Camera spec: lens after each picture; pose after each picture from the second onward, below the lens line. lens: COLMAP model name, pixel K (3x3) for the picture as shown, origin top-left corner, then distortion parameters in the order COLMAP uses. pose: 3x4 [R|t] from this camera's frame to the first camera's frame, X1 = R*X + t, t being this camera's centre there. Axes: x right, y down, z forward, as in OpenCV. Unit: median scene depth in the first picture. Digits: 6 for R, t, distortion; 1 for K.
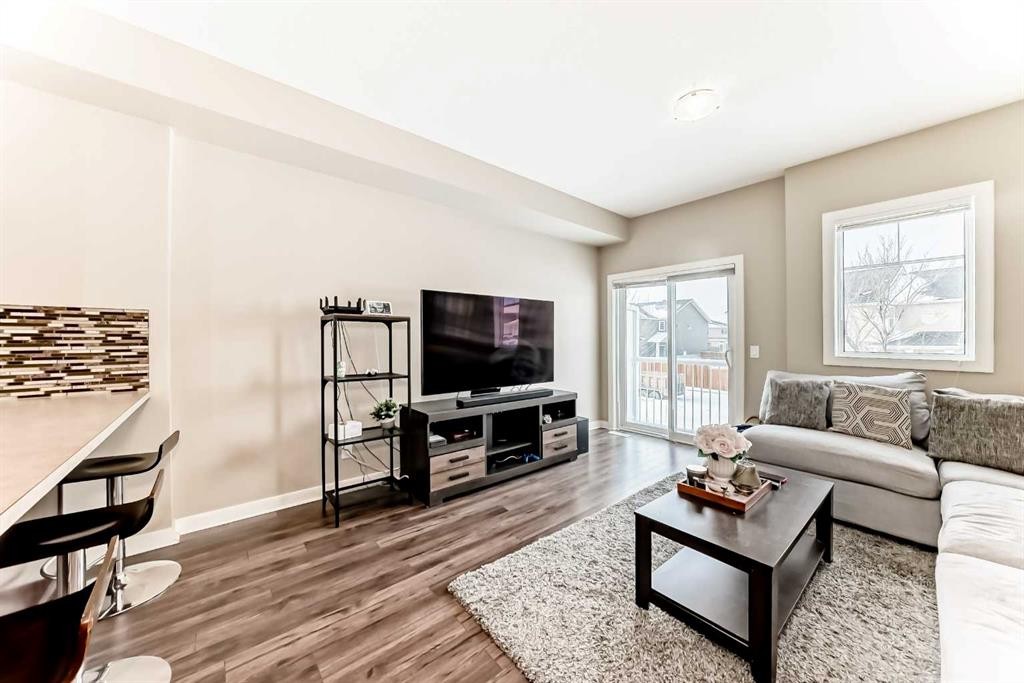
lens RADIAL K [[364.1, 0, 515.5], [0, 364.1, 336.9], [0, 0, 1]] dist [-0.006497, 0.001809]
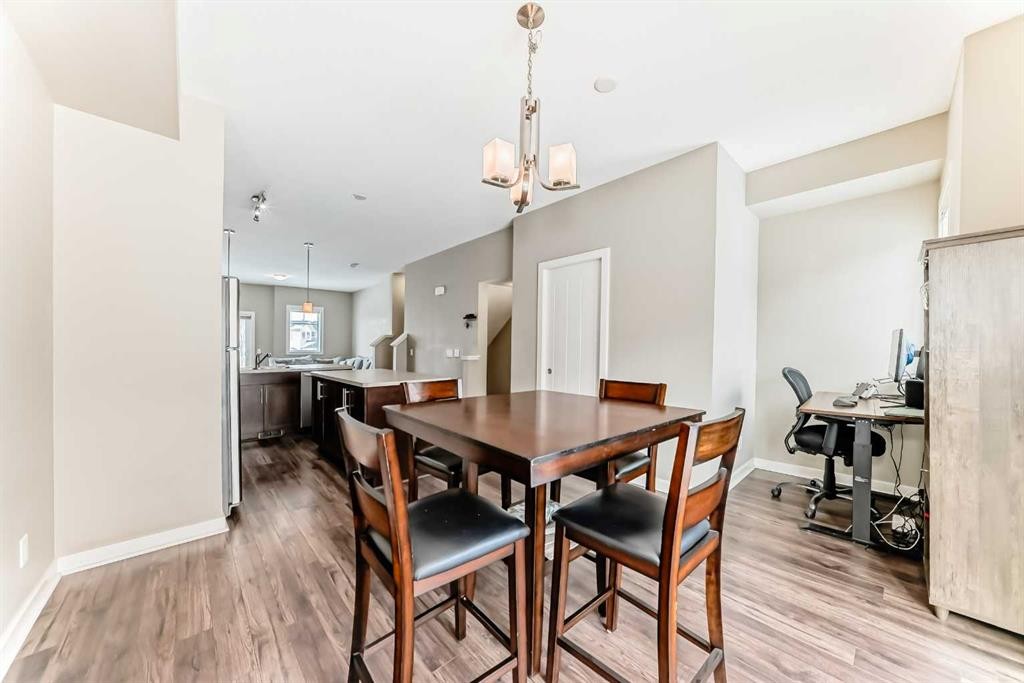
lens RADIAL K [[364.1, 0, 510.2], [0, 364.1, 352.0], [0, 0, 1]] dist [-0.006497, 0.001809]
pose [[-0.013037, -0.017761, 0.999757, -2.209063], [-0.009105, 0.999803, 0.017643, -0.016273], [-0.999874, -0.008873, -0.013196, -0.833040]]
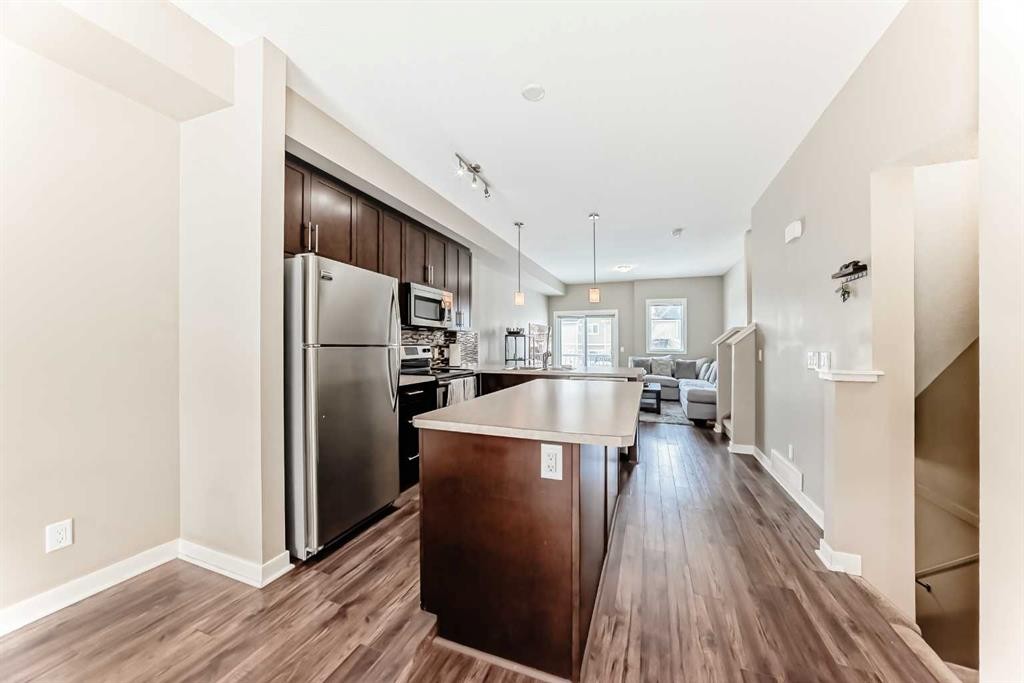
lens RADIAL K [[364.1, 0, 515.8], [0, 364.1, 337.5], [0, 0, 1]] dist [-0.006497, 0.001809]
pose [[0.876736, 0.008802, 0.480891, -1.353691], [-0.004888, 0.999944, -0.009391, -0.015555], [-0.480947, 0.005883, 0.876730, -0.954538]]
